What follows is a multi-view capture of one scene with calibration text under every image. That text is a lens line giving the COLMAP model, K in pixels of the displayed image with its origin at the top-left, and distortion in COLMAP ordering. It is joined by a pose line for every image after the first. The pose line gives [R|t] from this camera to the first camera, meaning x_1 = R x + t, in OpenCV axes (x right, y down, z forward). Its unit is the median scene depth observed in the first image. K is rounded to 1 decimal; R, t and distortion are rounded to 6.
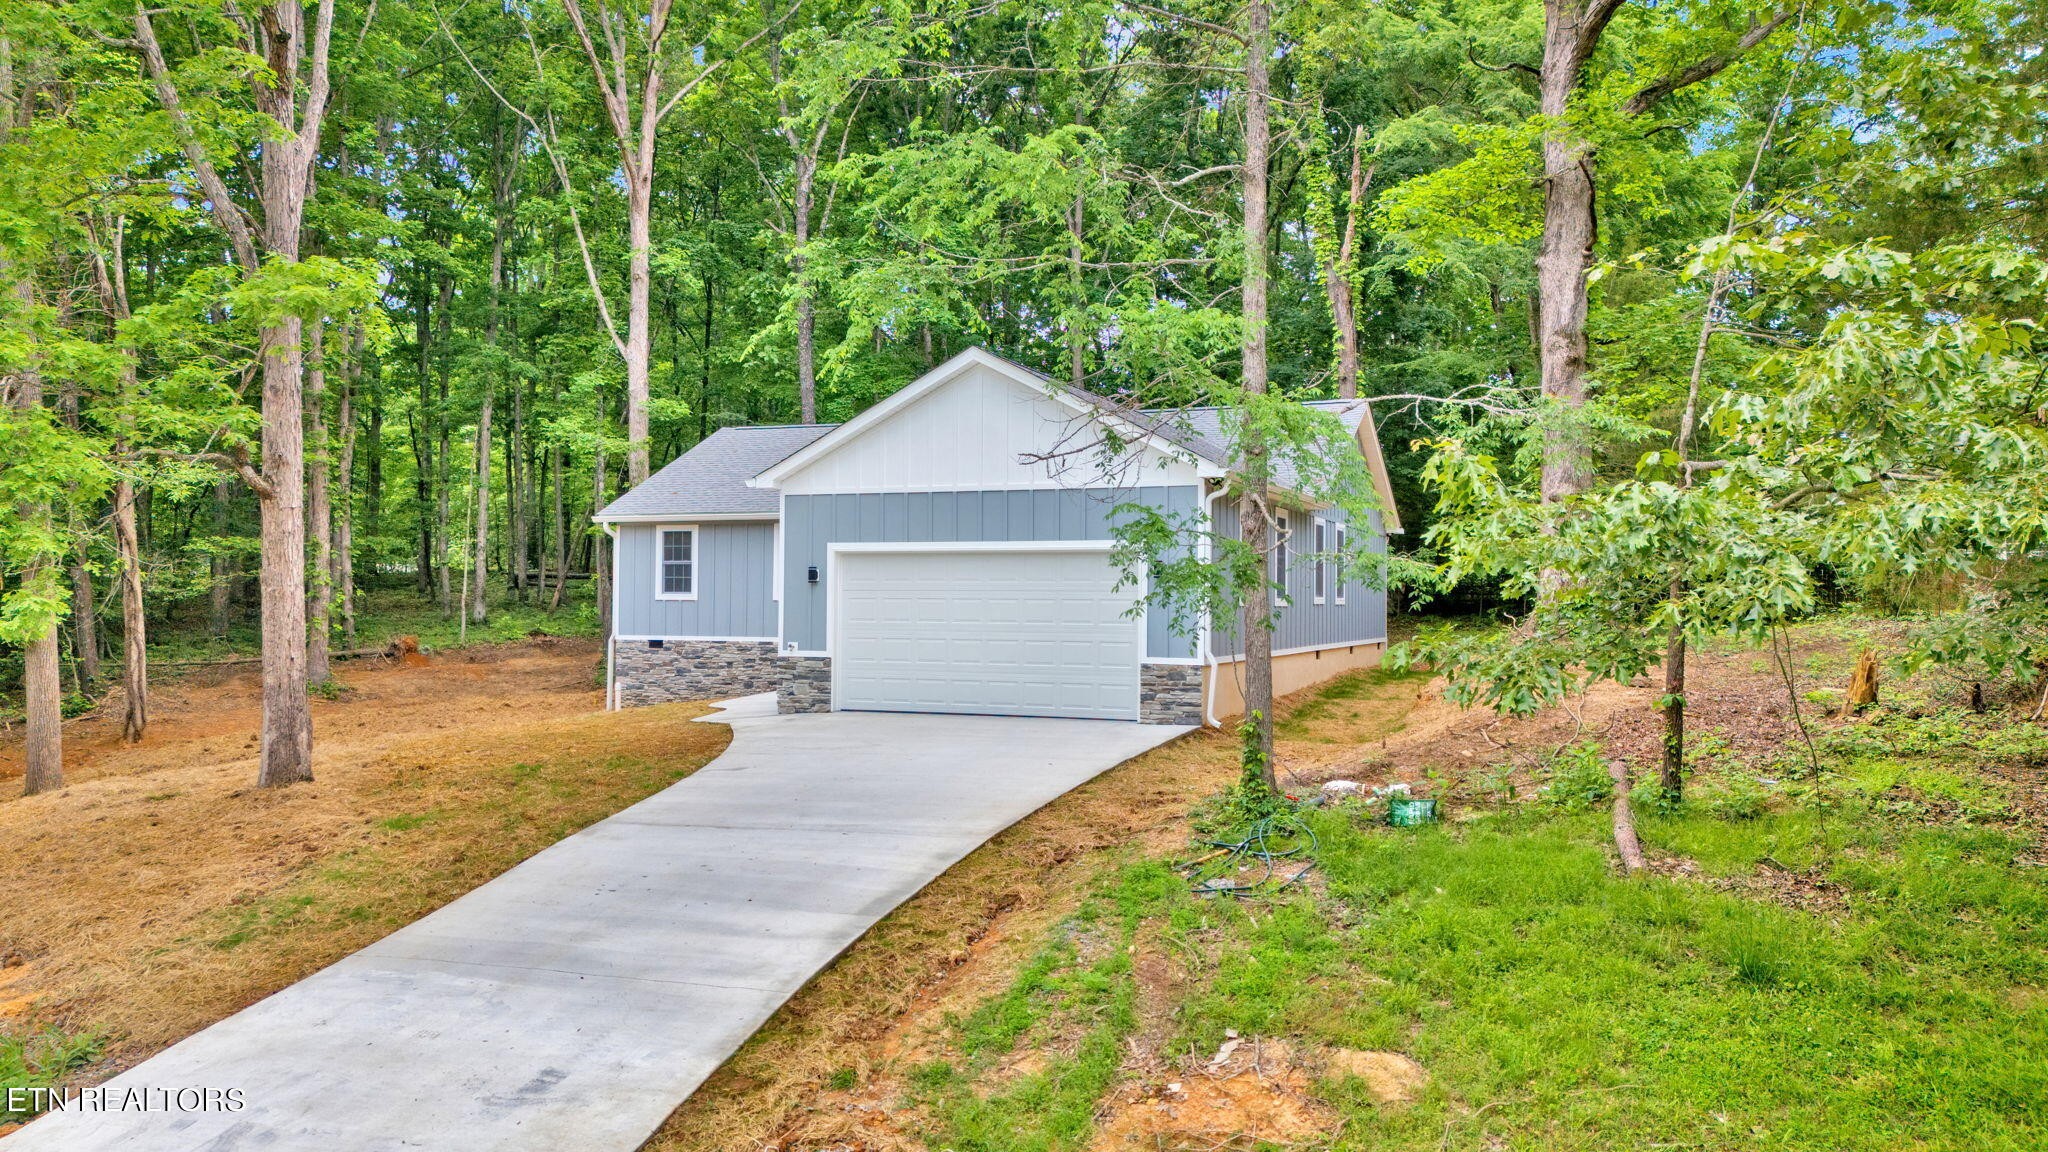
lens RADIAL K [[1547.5, 0, 1029.1], [0, 1547.5, 616.8], [0, 0, 1]] dist [0.004056, 0.001254]
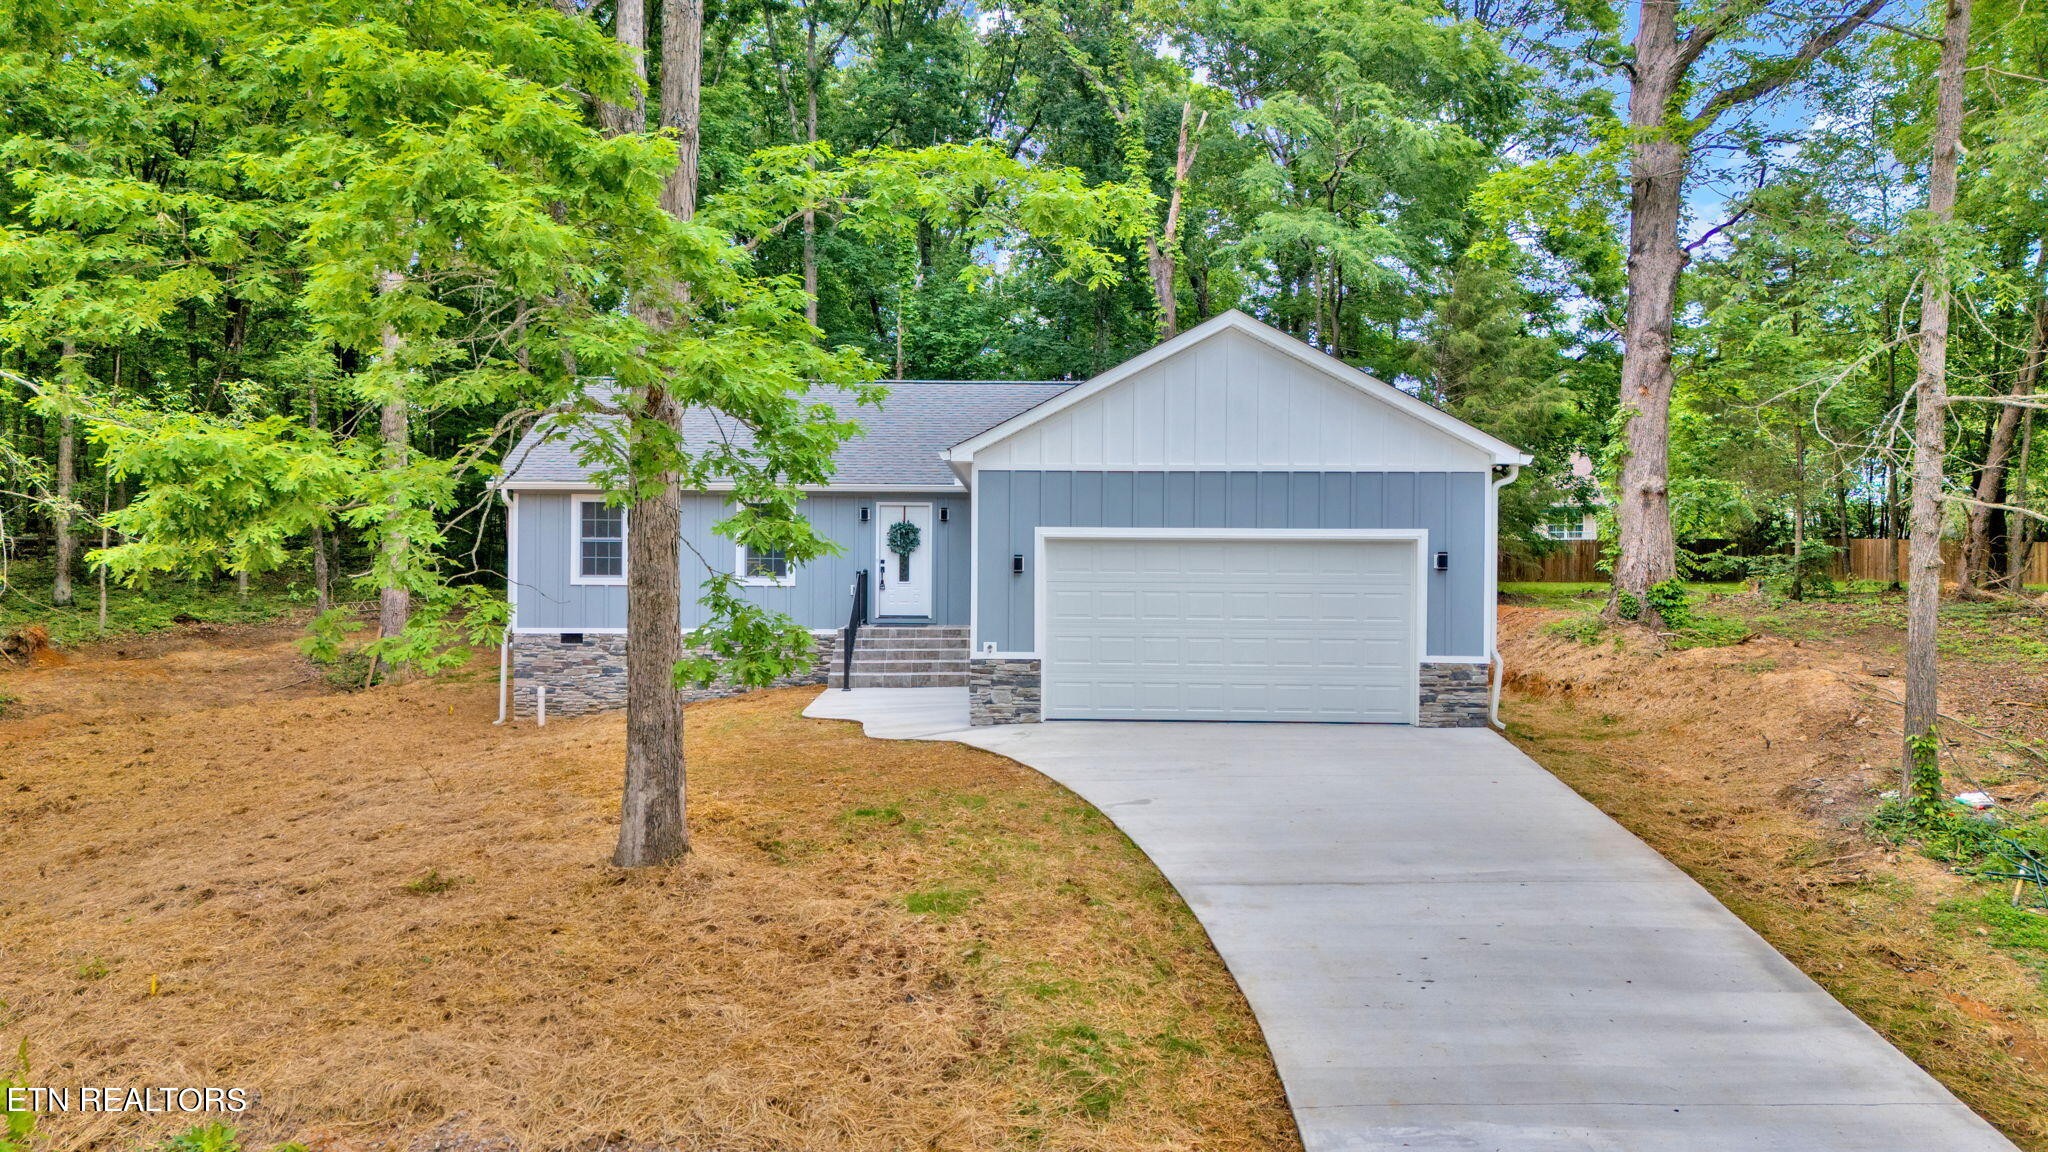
lens RADIAL K [[1551.7, 0, 1024.0], [0, 1551.7, 576.0], [0, 0, 1]] dist [0.052981, -0.001480]
pose [[0.931615, 0.000239, 0.363446, -0.446265], [0.001173, 0.999993, -0.003665, -0.017143], [-0.363444, 0.003841, 0.931608, 0.191131]]
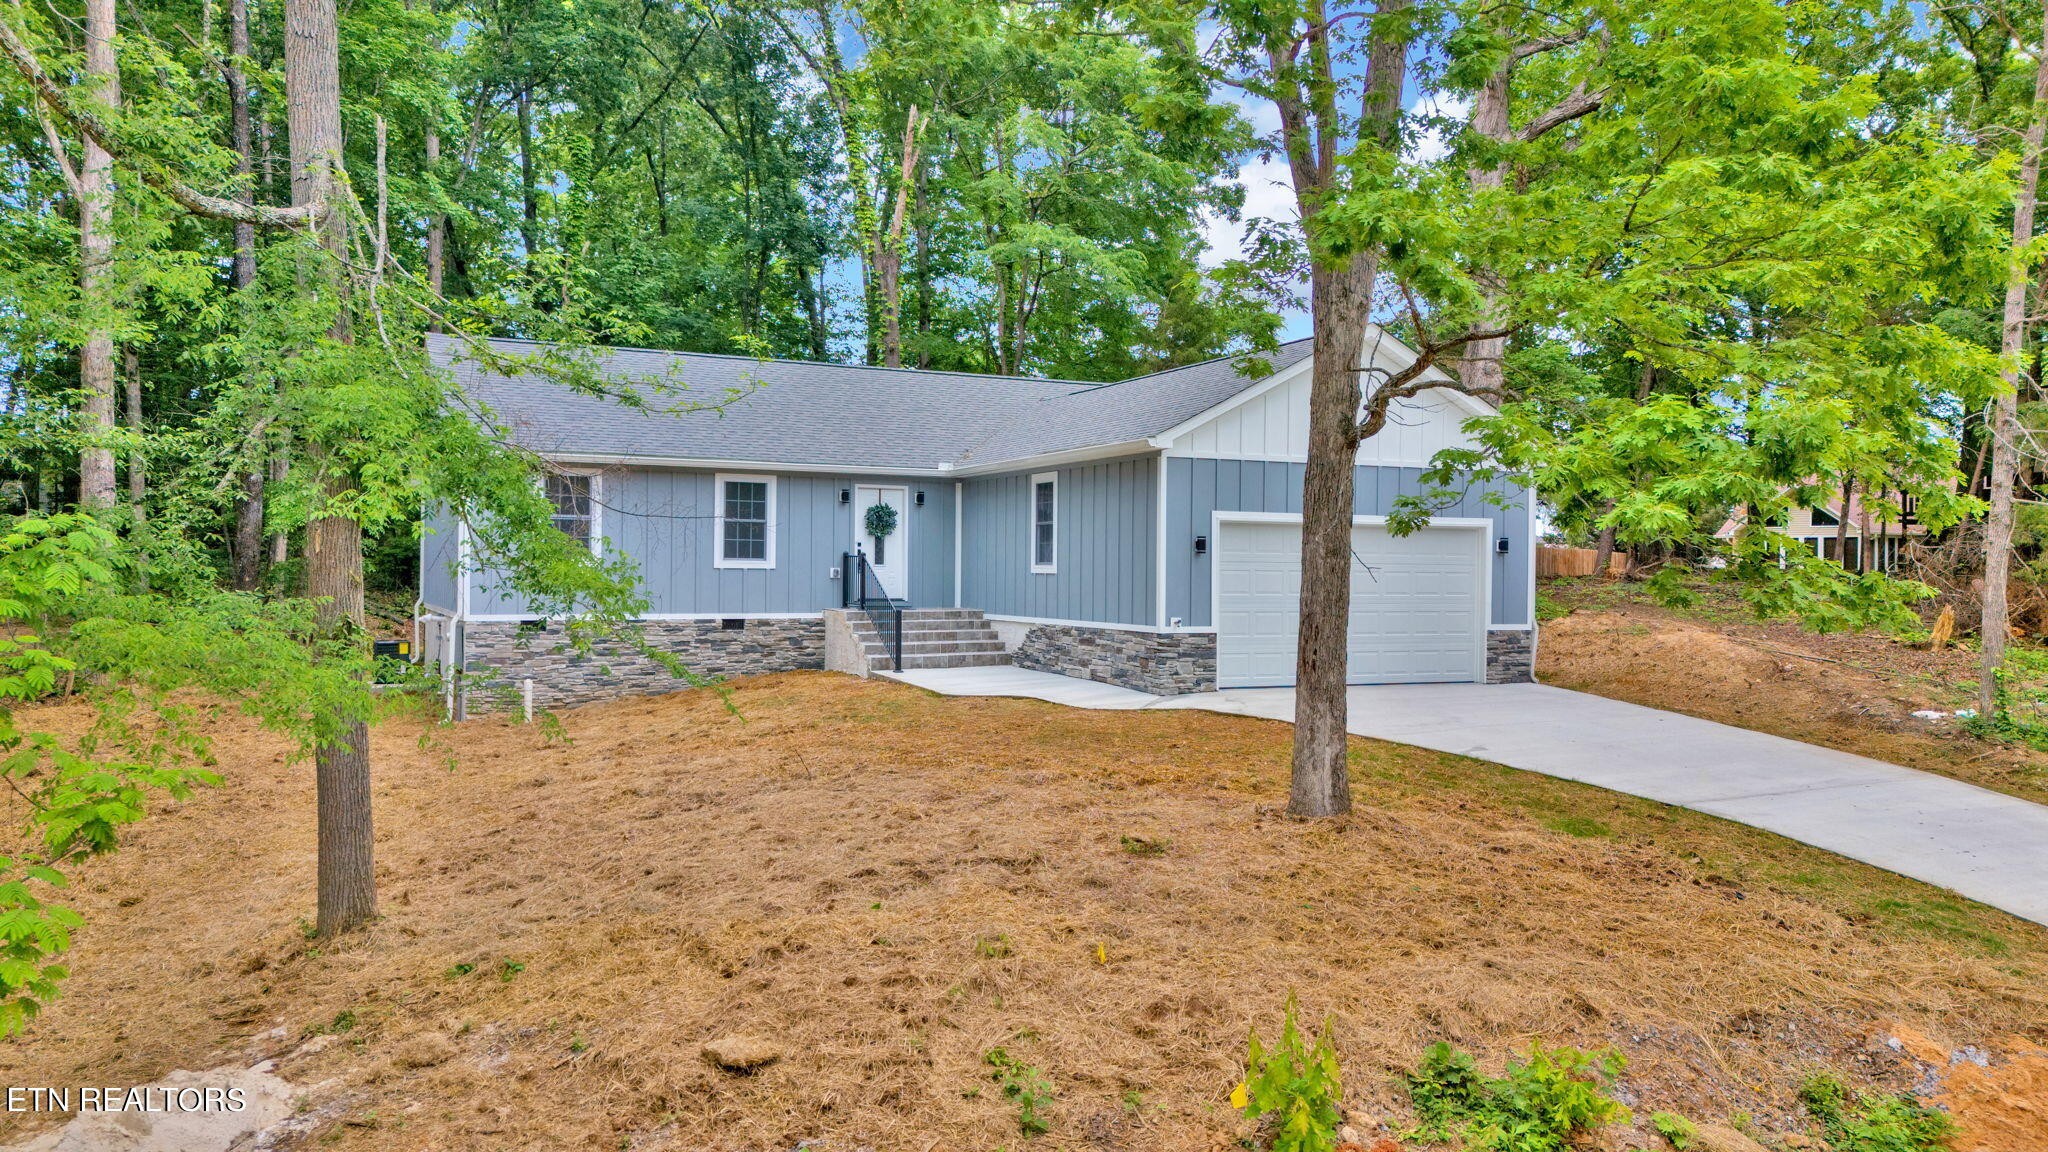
lens RADIAL K [[1563.1, 0, 1024.0], [0, 1563.1, 576.0], [0, 0, 1]] dist [0.007204, 0.000198]
pose [[0.675656, -0.000737, 0.737217, -0.894990], [0.001447, 0.999999, -0.000326, -0.008196], [-0.737216, 0.001287, 0.675656, 0.437811]]
